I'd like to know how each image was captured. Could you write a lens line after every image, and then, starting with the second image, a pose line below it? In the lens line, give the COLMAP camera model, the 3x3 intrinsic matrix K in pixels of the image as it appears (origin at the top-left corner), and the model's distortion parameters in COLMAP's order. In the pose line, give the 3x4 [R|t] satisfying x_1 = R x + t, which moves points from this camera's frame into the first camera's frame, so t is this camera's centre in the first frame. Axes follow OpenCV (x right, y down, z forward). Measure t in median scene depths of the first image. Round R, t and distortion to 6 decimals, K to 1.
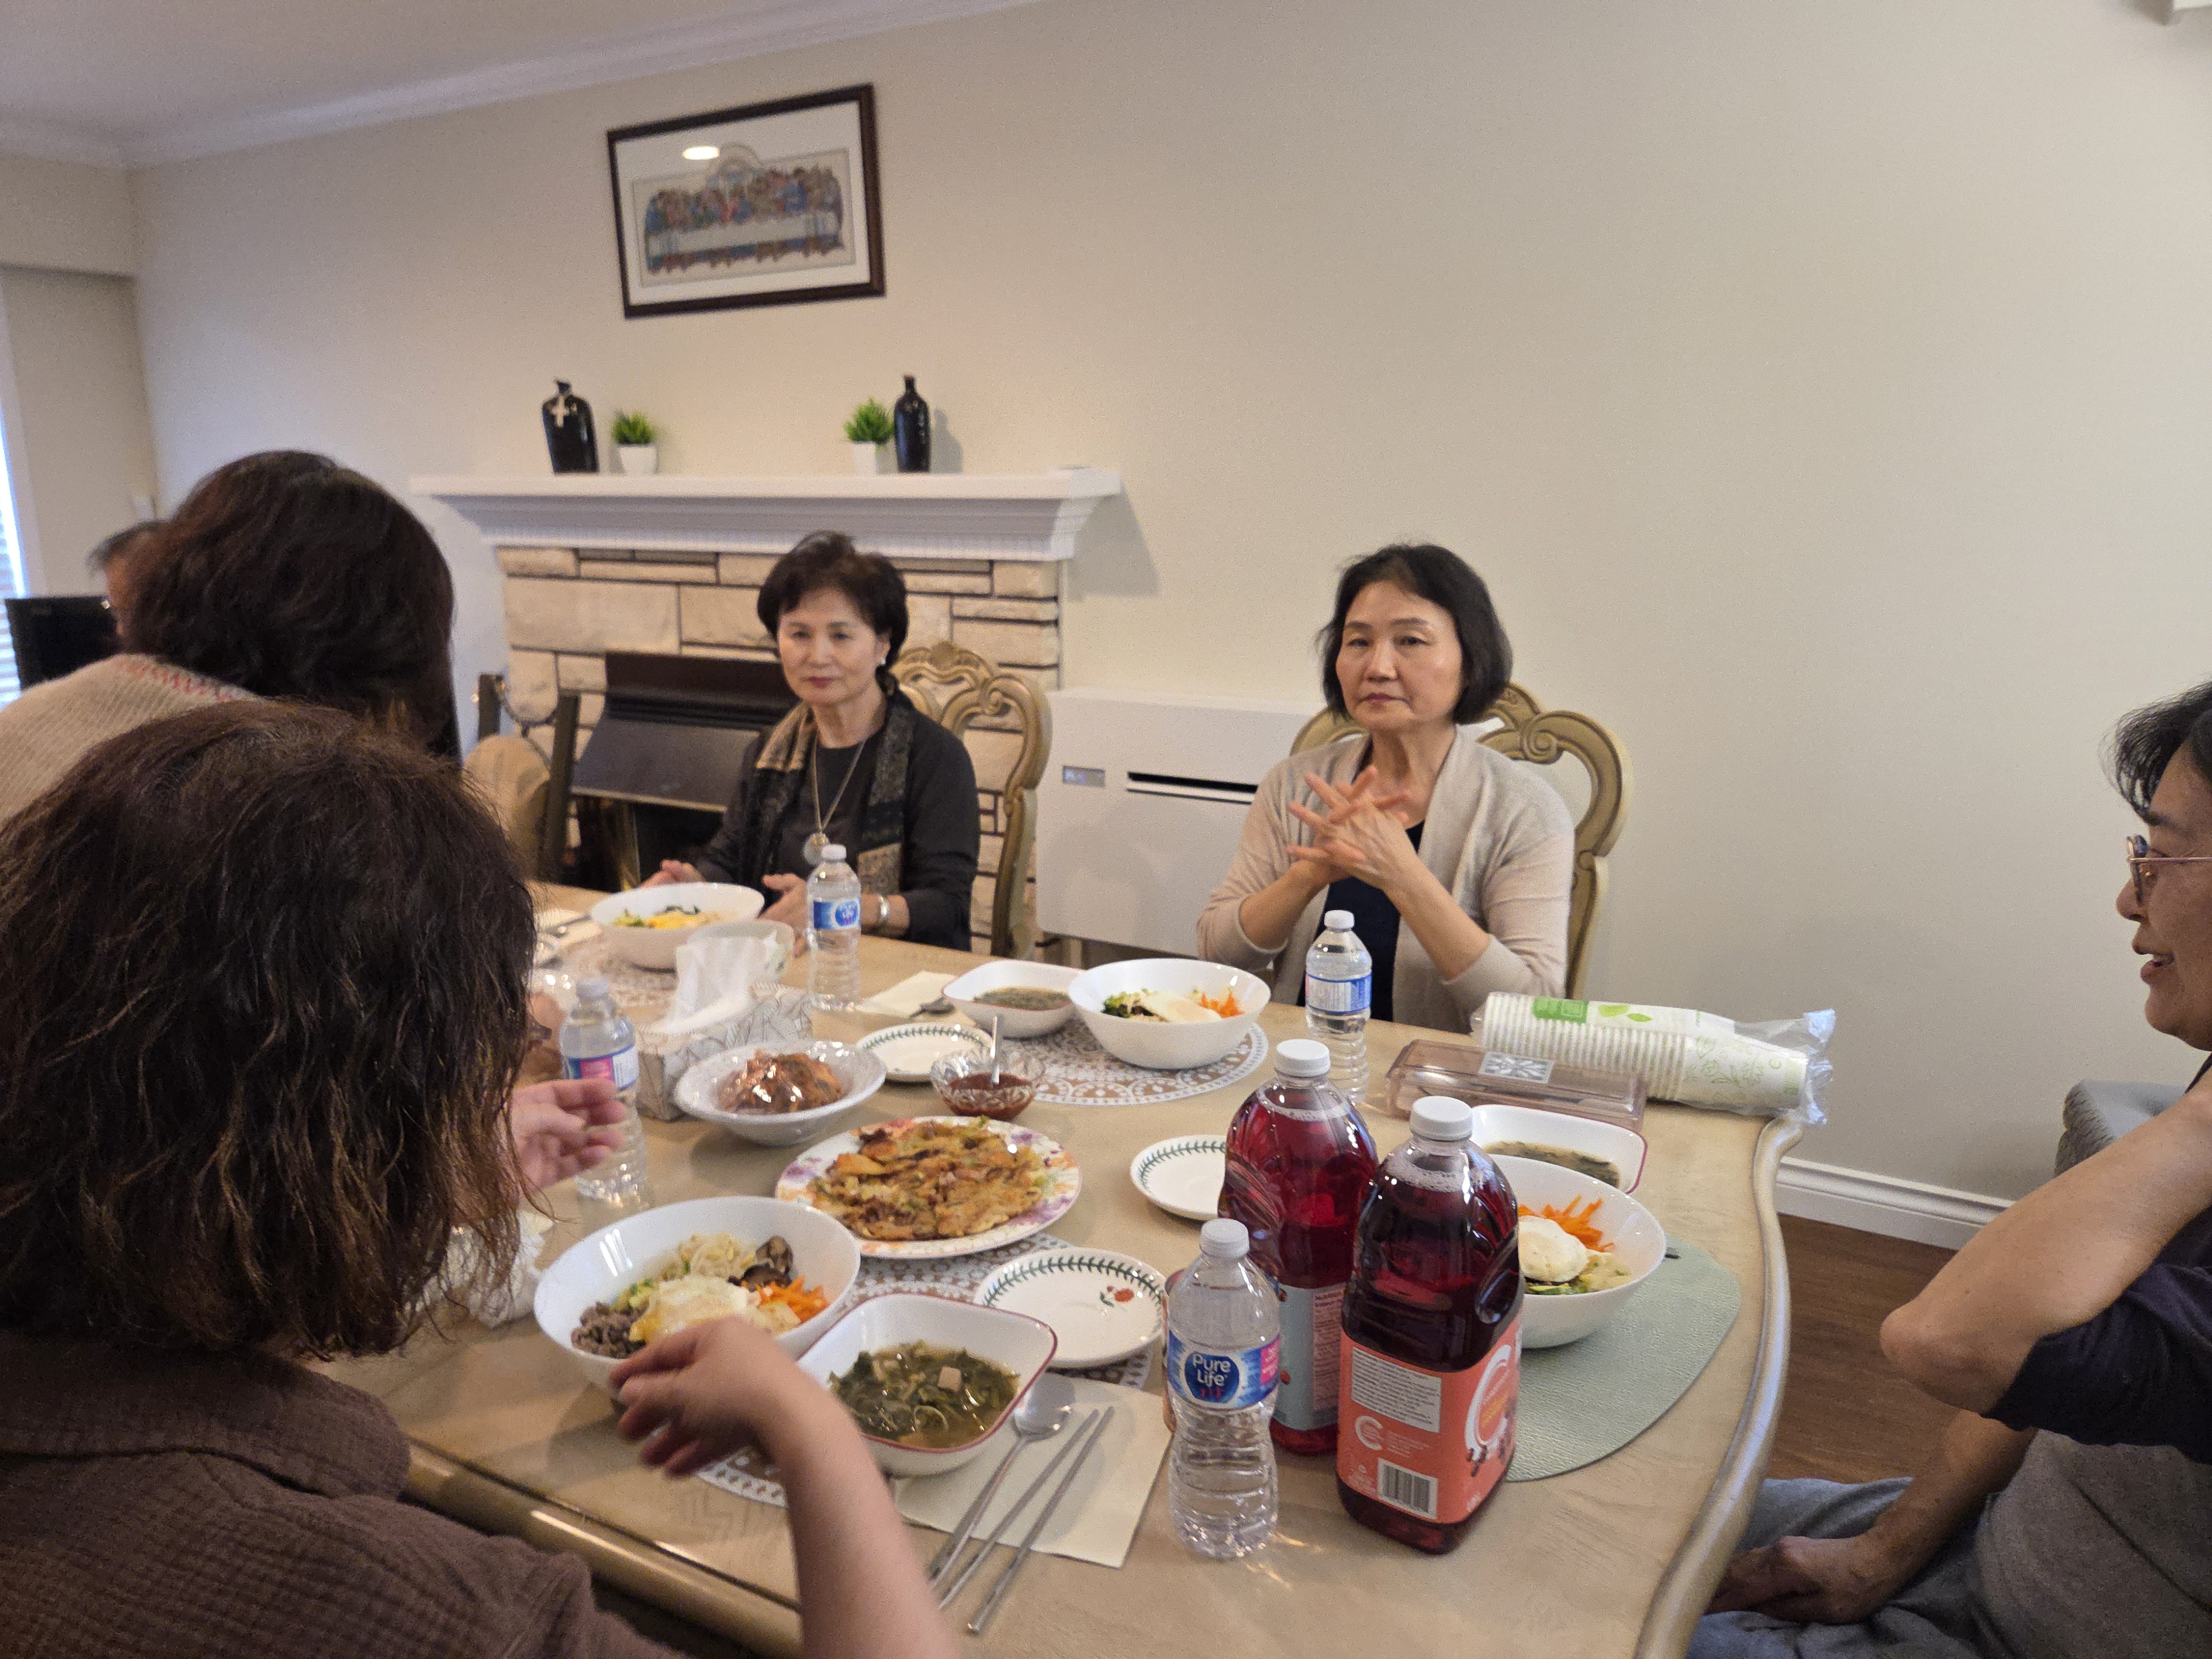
lens RADIAL K [[1419.1, 0, 1110.3], [0, 1419.1, 847.9], [0, 0, 1]] dist [0.015455, -0.017958]
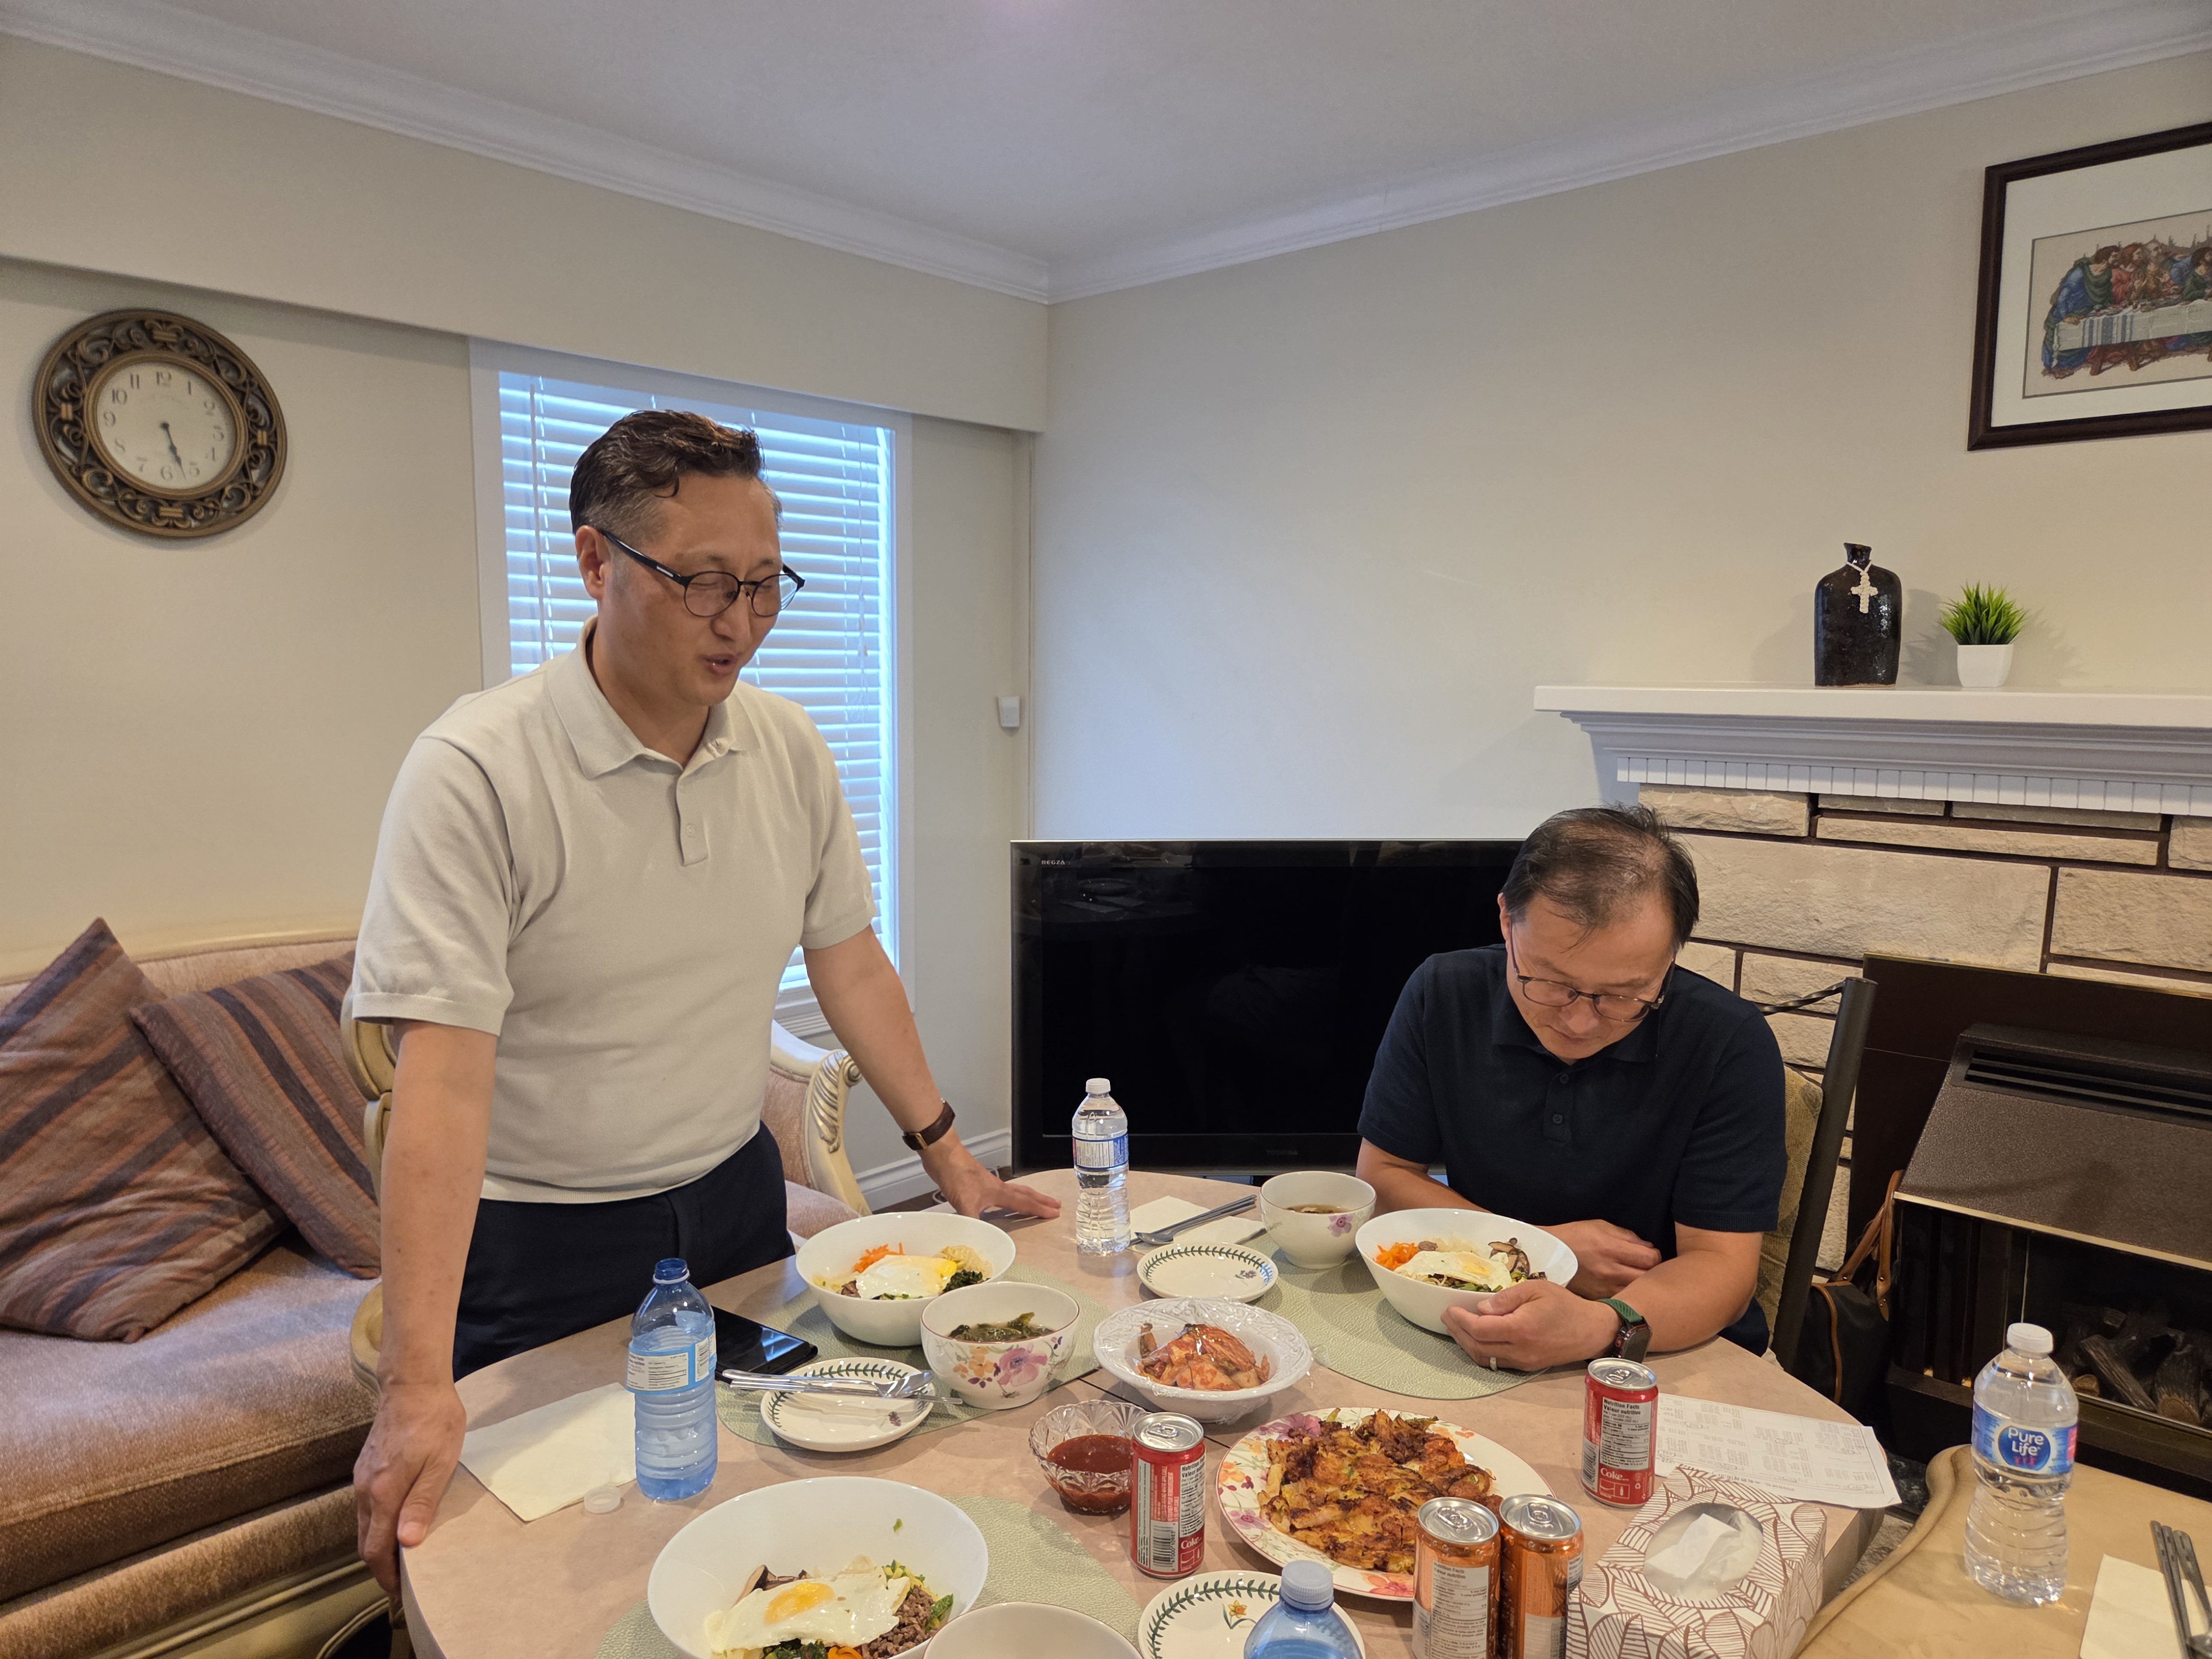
lens RADIAL K [[1419.1, 0, 1102.7], [0, 1419.1, 874.9], [0, 0, 1]] dist [0.015455, -0.017958]
pose [[0.971476, 0.042299, -0.233336, -0.618291], [-0.066018, 0.993305, -0.094794, -0.104595], [0.227765, 0.107495, 0.967765, 0.341787]]
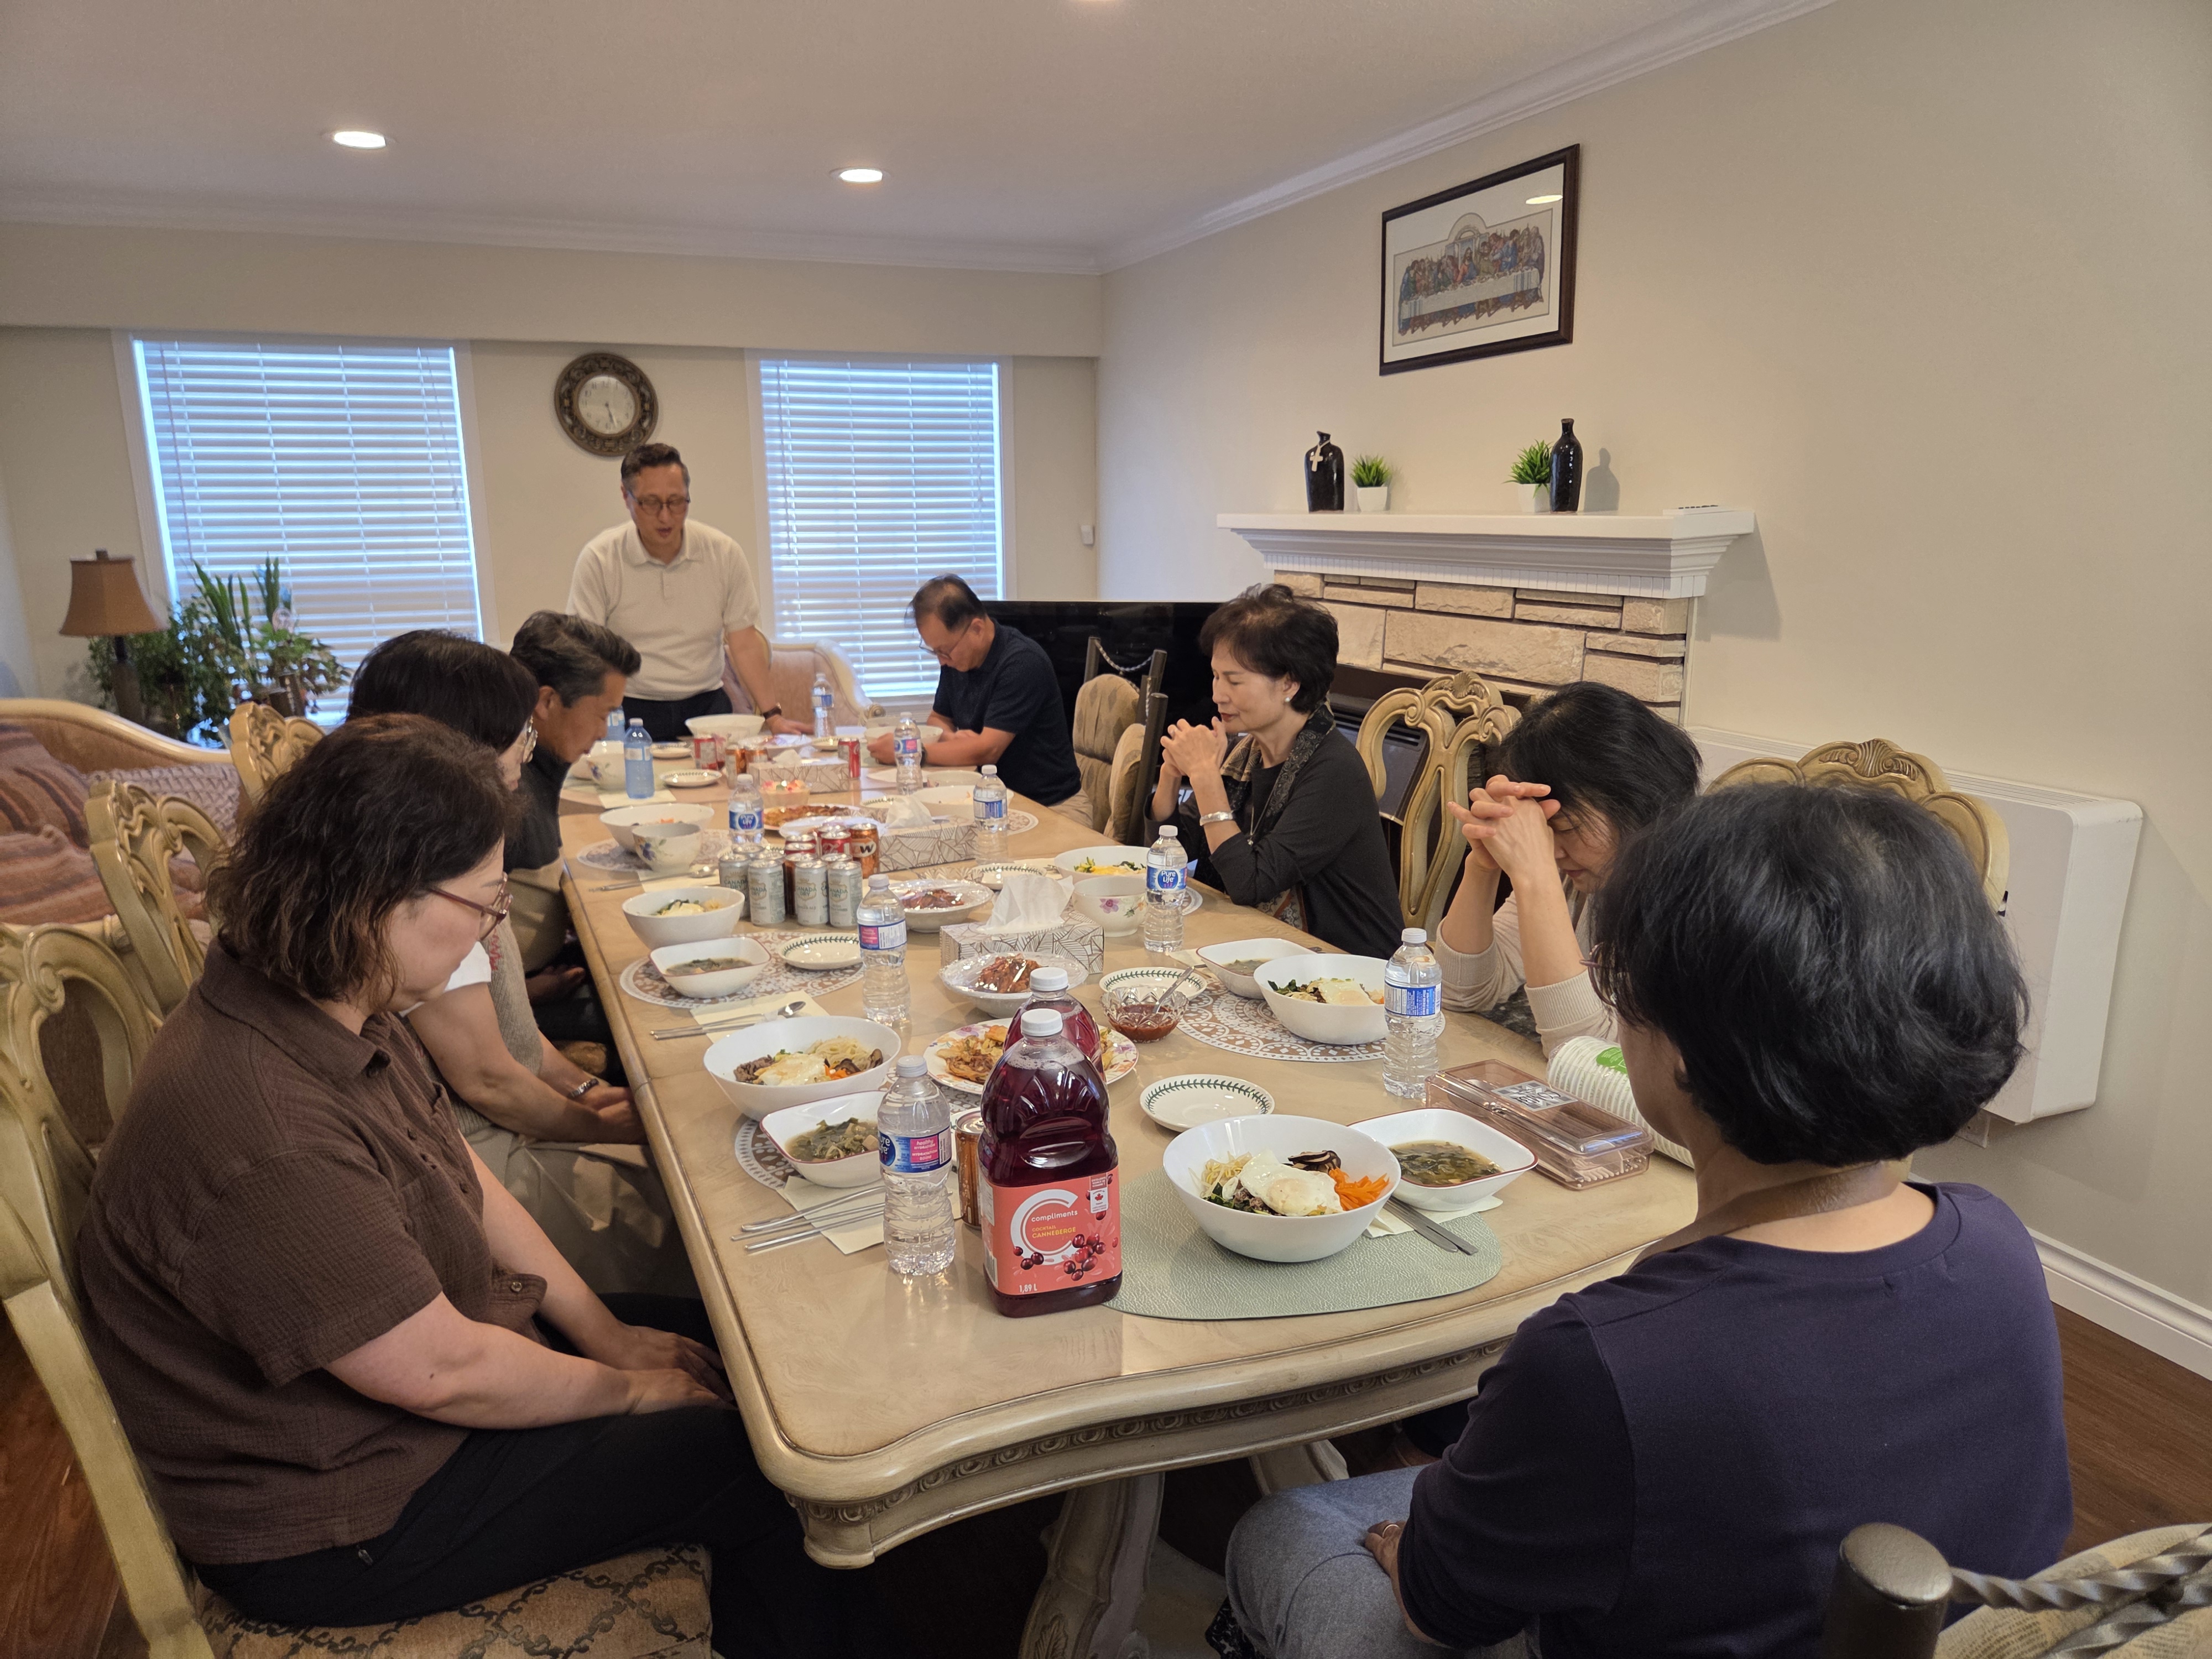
lens RADIAL K [[1419.1, 0, 1142.2], [0, 1419.1, 880.3], [0, 0, 1]] dist [0.015455, -0.017958]
pose [[0.796184, 0.147609, -0.586773, 0.263454], [-0.138708, 0.988486, 0.060453, -0.013275], [0.588940, 0.033258, 0.807492, -0.027460]]
